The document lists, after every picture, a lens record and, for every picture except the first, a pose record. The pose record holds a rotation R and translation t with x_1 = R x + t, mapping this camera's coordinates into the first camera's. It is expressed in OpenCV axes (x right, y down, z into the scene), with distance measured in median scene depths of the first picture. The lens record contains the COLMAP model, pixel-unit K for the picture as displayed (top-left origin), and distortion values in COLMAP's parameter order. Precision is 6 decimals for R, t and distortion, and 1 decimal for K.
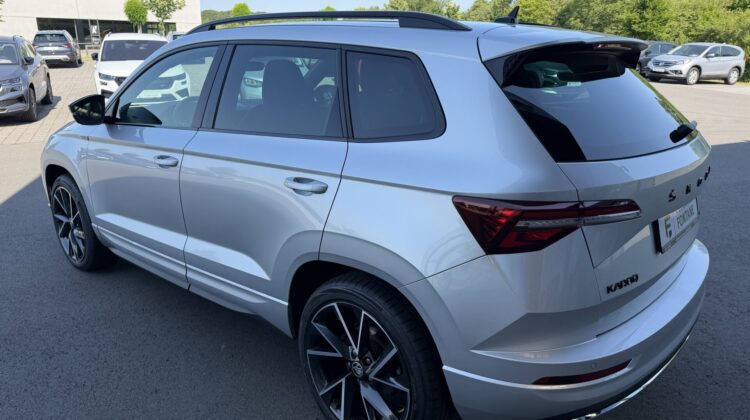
lens RADIAL K [[545.2, 0, 371.3], [0, 545.2, 212.9], [0, 0, 1]] dist [0.031877, -0.064721]
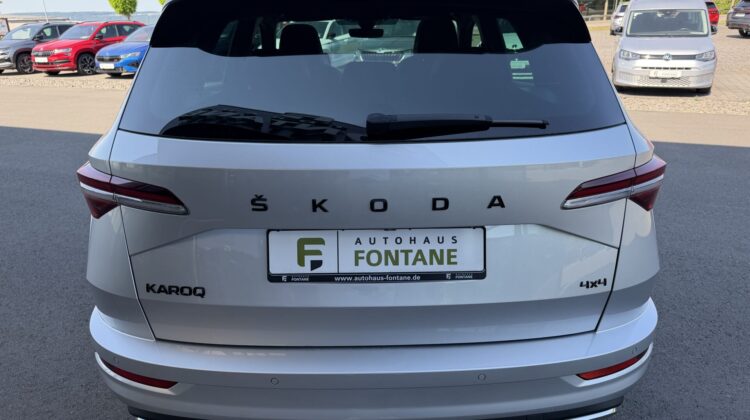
lens RADIAL K [[562.7, 0, 376.5], [0, 562.7, 204.3], [0, 0, 1]] dist [-0.036834, -0.006296]
pose [[0.691363, 0.216707, -0.689242, 1.008403], [-0.196967, 0.974357, 0.108779, -0.122497], [0.695141, 0.060552, 0.716318, 0.494390]]
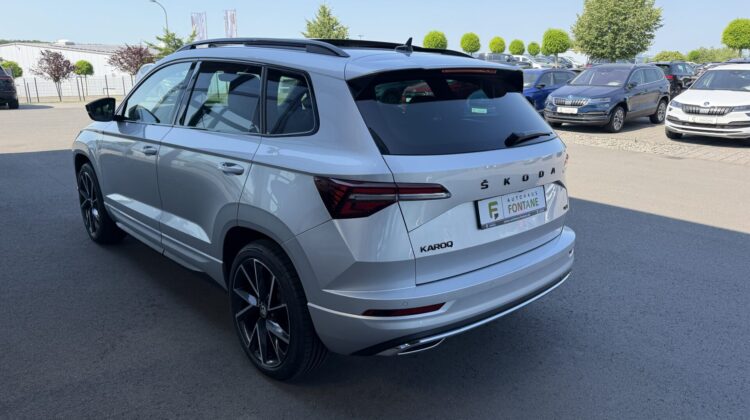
lens RADIAL K [[562.7, 0, 377.6], [0, 562.7, 208.0], [0, 0, 1]] dist [-0.036834, -0.006296]
pose [[0.995475, 0.046077, -0.083105, 0.350454], [-0.048642, 0.998392, -0.029107, 0.067006], [0.081631, 0.033017, 0.996116, -0.325633]]
